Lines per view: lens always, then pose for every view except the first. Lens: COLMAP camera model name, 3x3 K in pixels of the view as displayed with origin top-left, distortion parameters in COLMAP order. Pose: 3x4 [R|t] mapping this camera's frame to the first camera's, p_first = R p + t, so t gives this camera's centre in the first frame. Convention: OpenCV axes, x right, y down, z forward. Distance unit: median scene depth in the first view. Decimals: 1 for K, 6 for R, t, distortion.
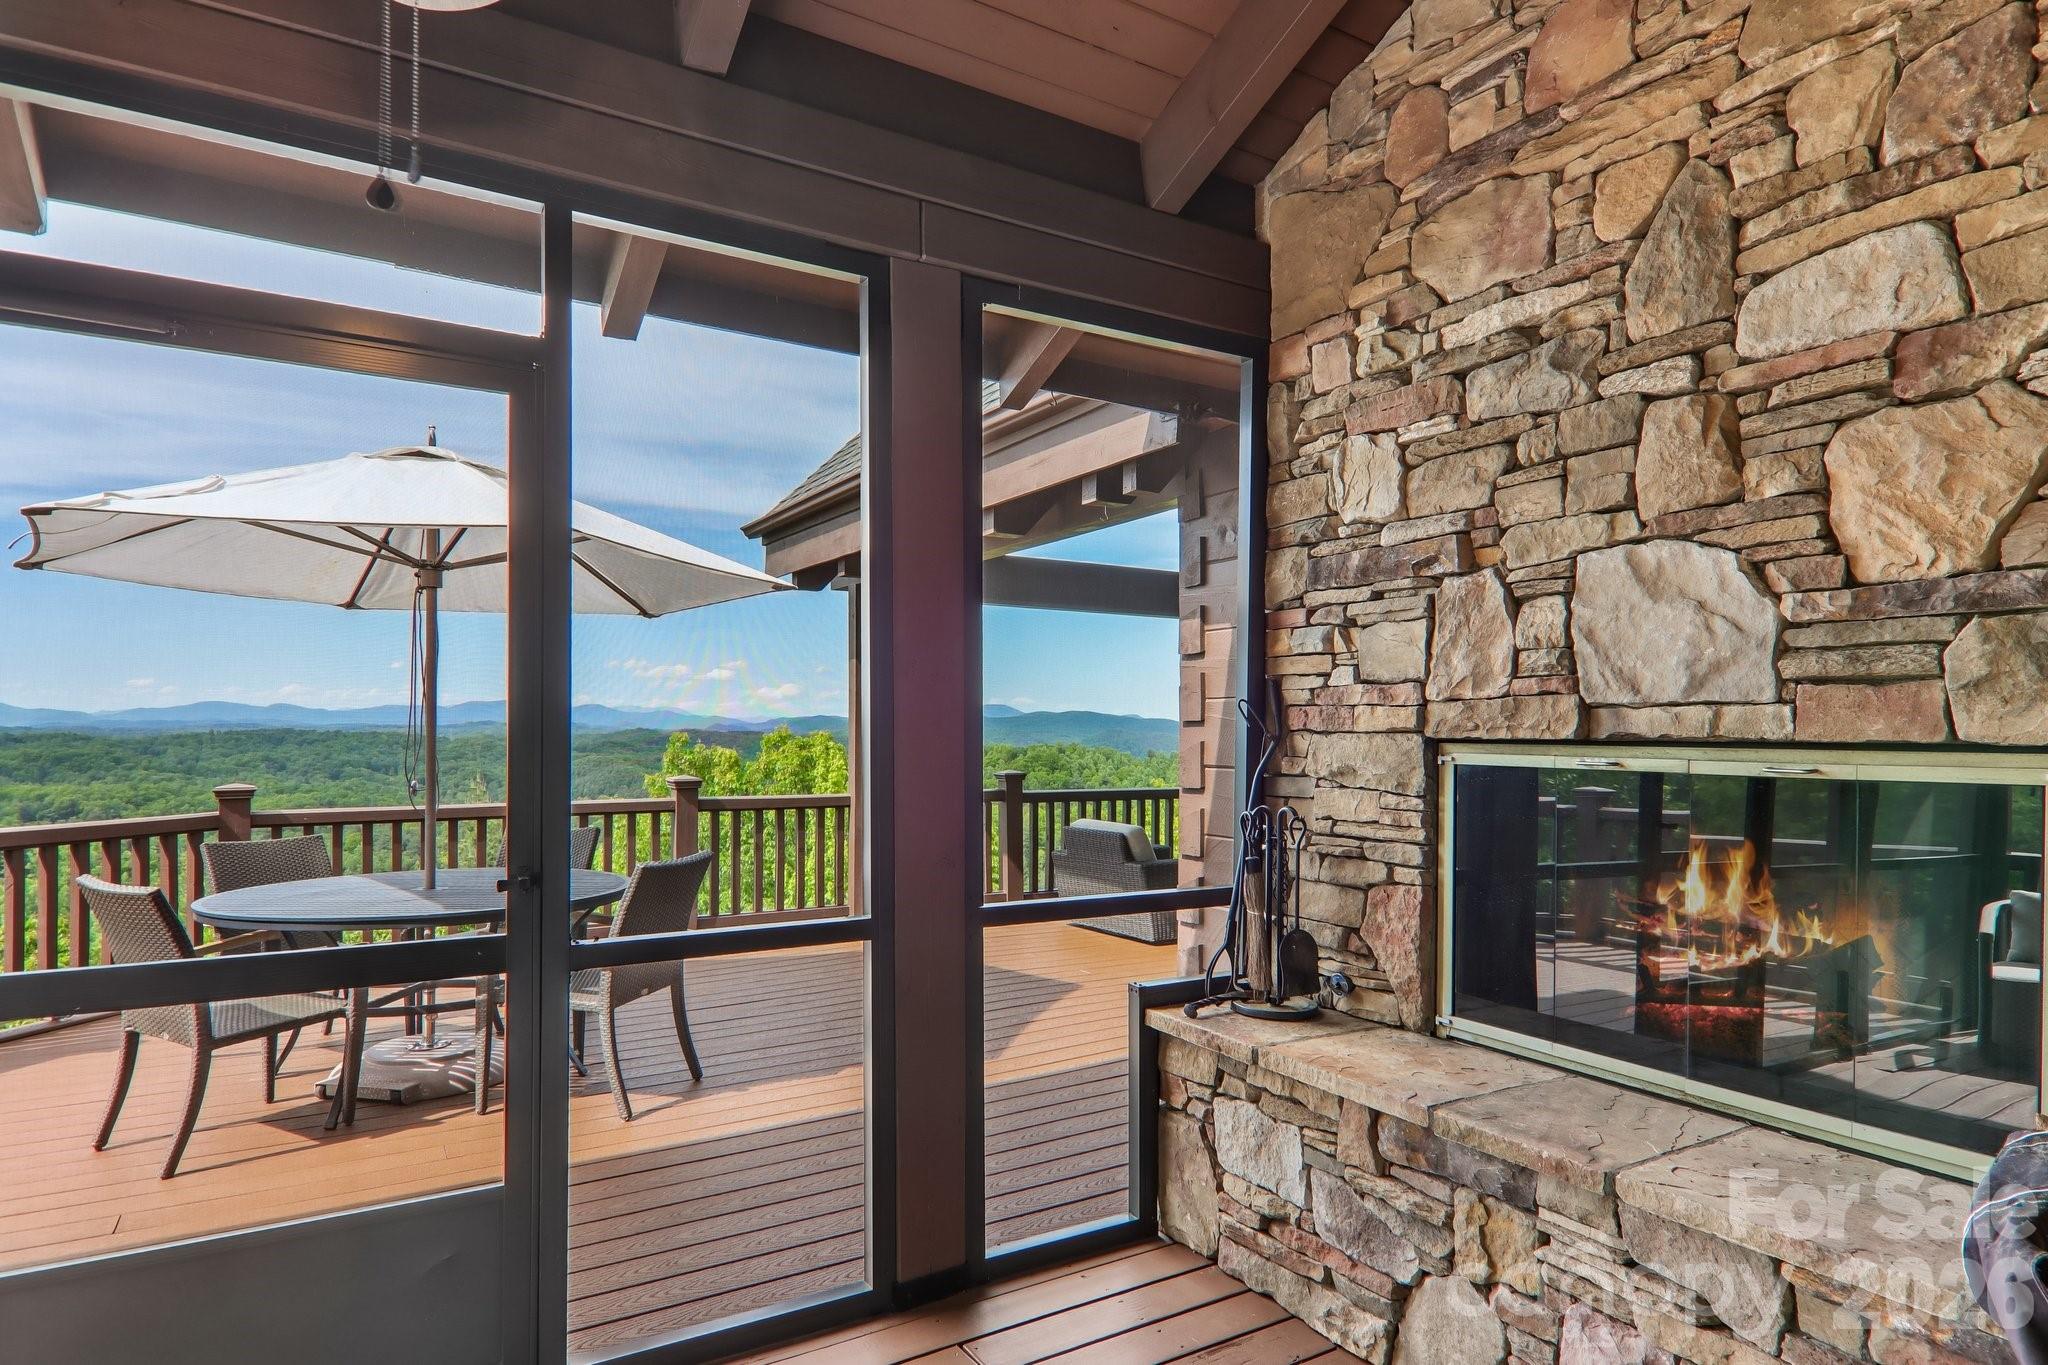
lens RADIAL K [[1129.8, 0, 1027.5], [0, 1129.8, 734.8], [0, 0, 1]] dist [0.003271, -0.006426]
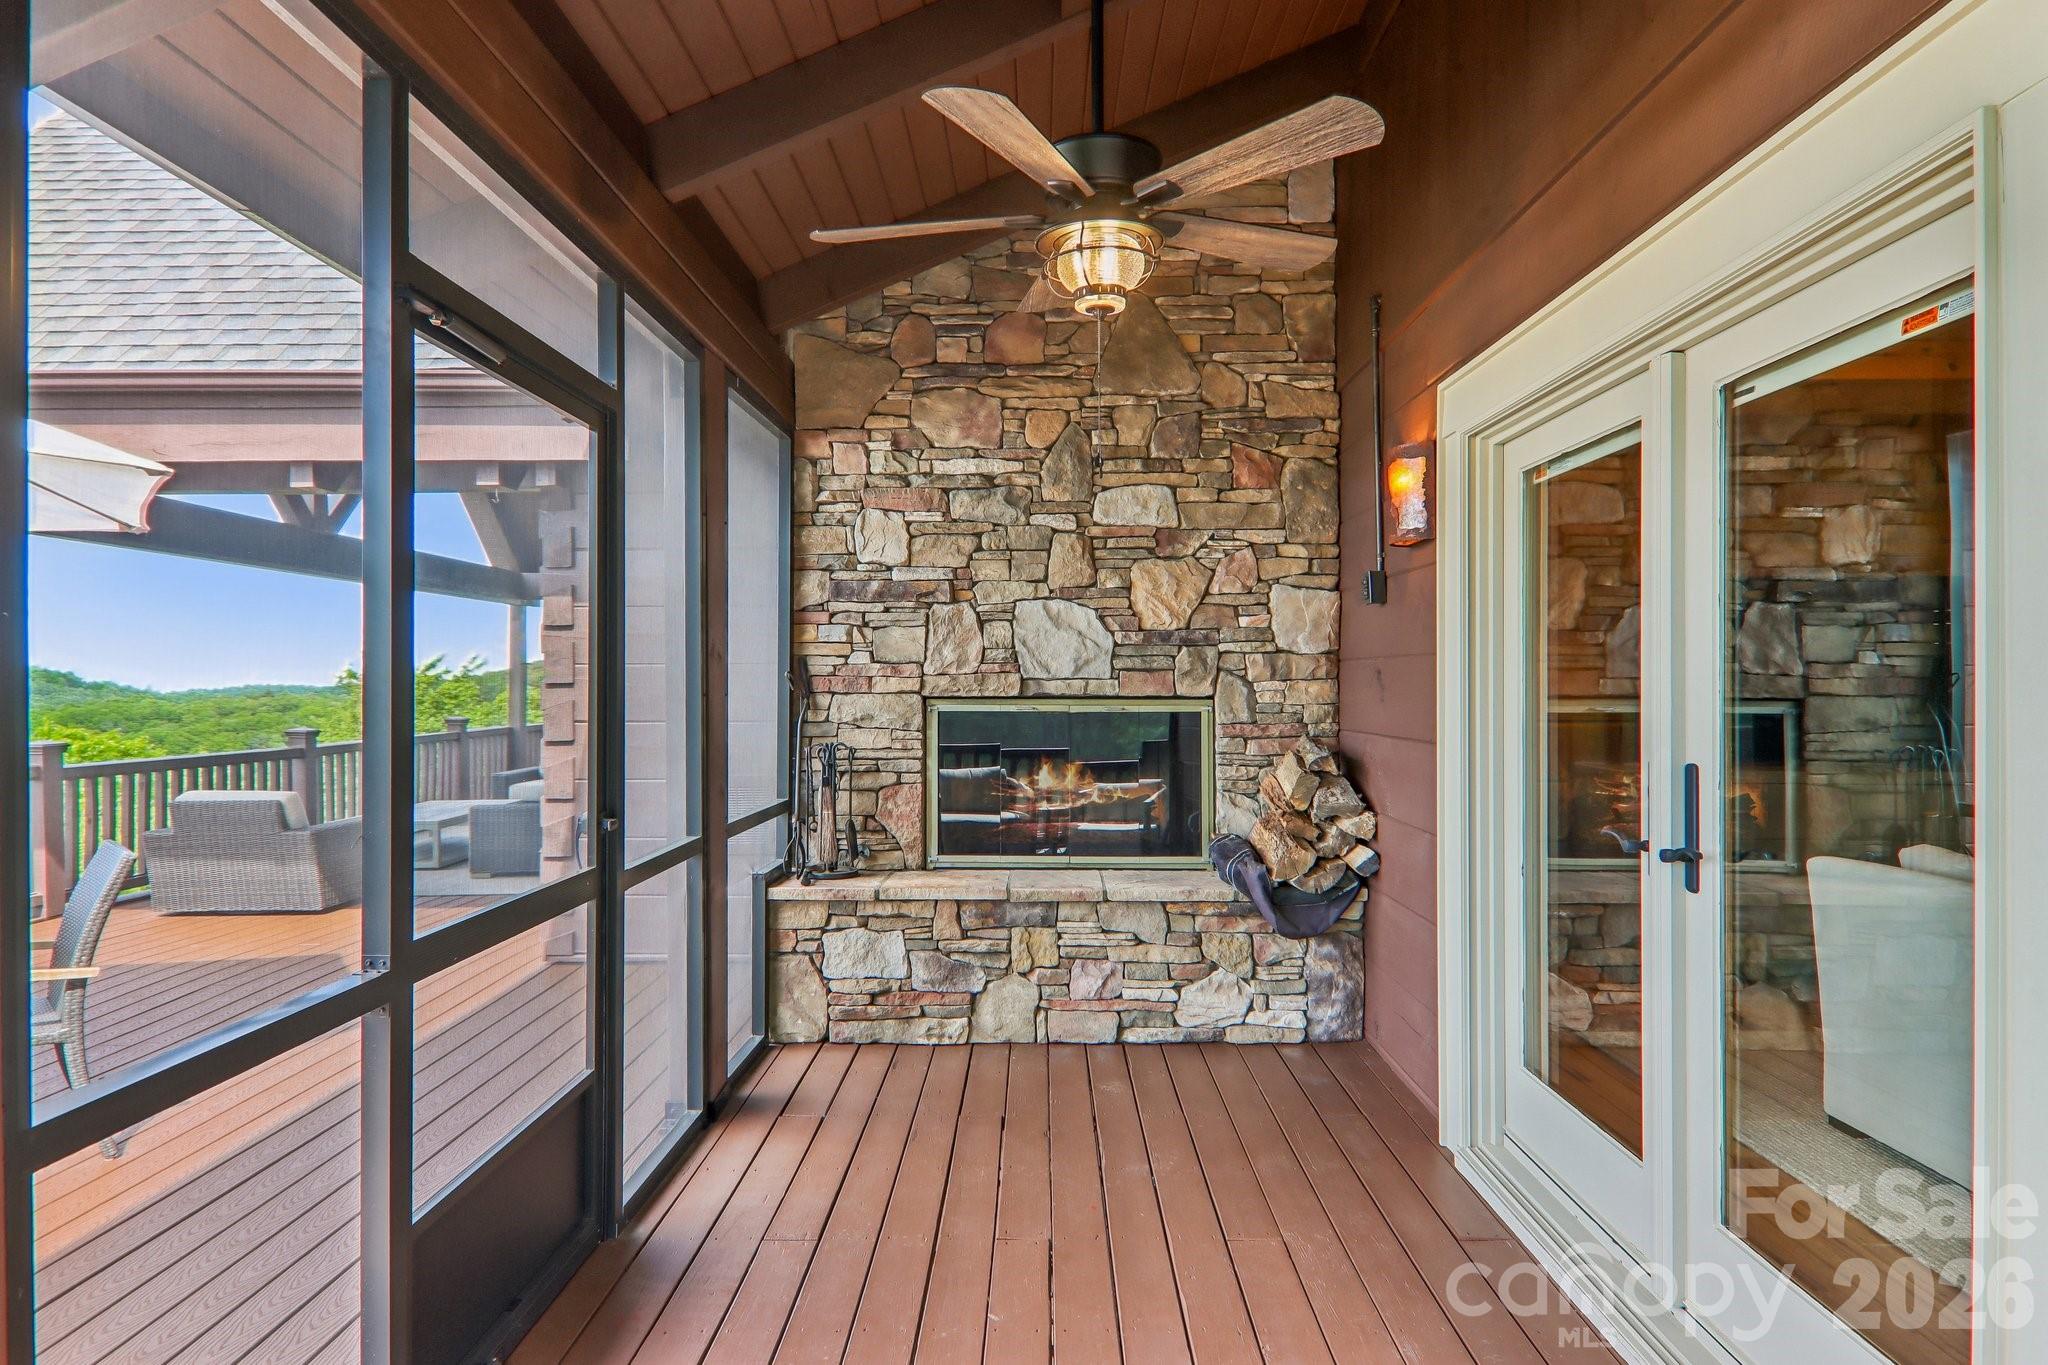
lens RADIAL K [[1129.8, 0, 1034.6], [0, 1129.8, 677.5], [0, 0, 1]] dist [0.003271, -0.006426]
pose [[0.541721, -0.004018, 0.840549, -1.071276], [0.006689, 0.999978, 0.000469, -0.027110], [-0.840532, 0.005369, 0.541736, -0.075863]]
